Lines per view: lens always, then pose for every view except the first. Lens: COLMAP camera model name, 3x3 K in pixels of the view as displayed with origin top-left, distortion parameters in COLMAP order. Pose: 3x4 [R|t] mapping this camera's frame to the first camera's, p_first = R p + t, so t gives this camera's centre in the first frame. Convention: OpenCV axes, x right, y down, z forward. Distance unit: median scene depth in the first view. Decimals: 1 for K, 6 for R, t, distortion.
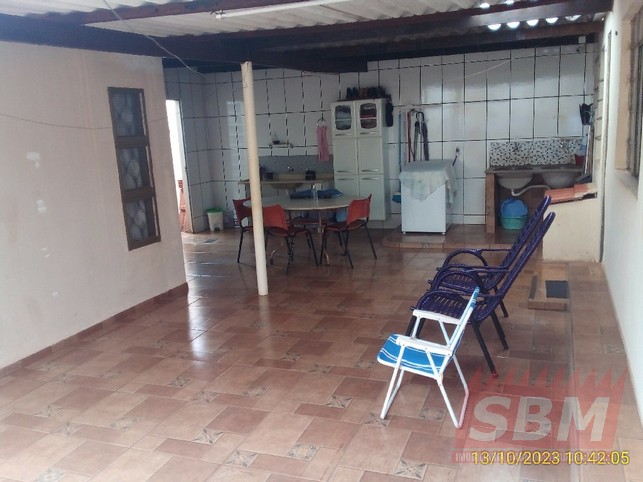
lens RADIAL K [[611.9, 0, 321.5], [0, 611.9, 241.0], [0, 0, 1]] dist [0.151314, -0.302732]
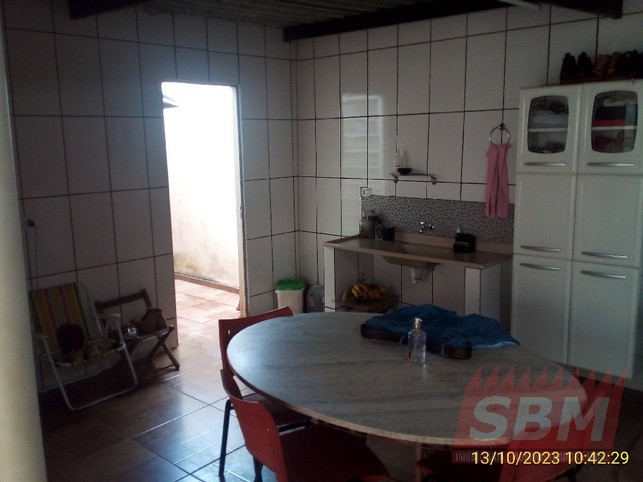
lens RADIAL K [[611.9, 0, 321.5], [0, 611.9, 241.0], [0, 0, 1]] dist [0.151314, -0.302732]
pose [[0.937391, 0.096657, -0.334599, 0.039197], [-0.102595, 0.994723, -0.000075, -0.101678], [0.332826, 0.034399, 0.942361, 0.531306]]
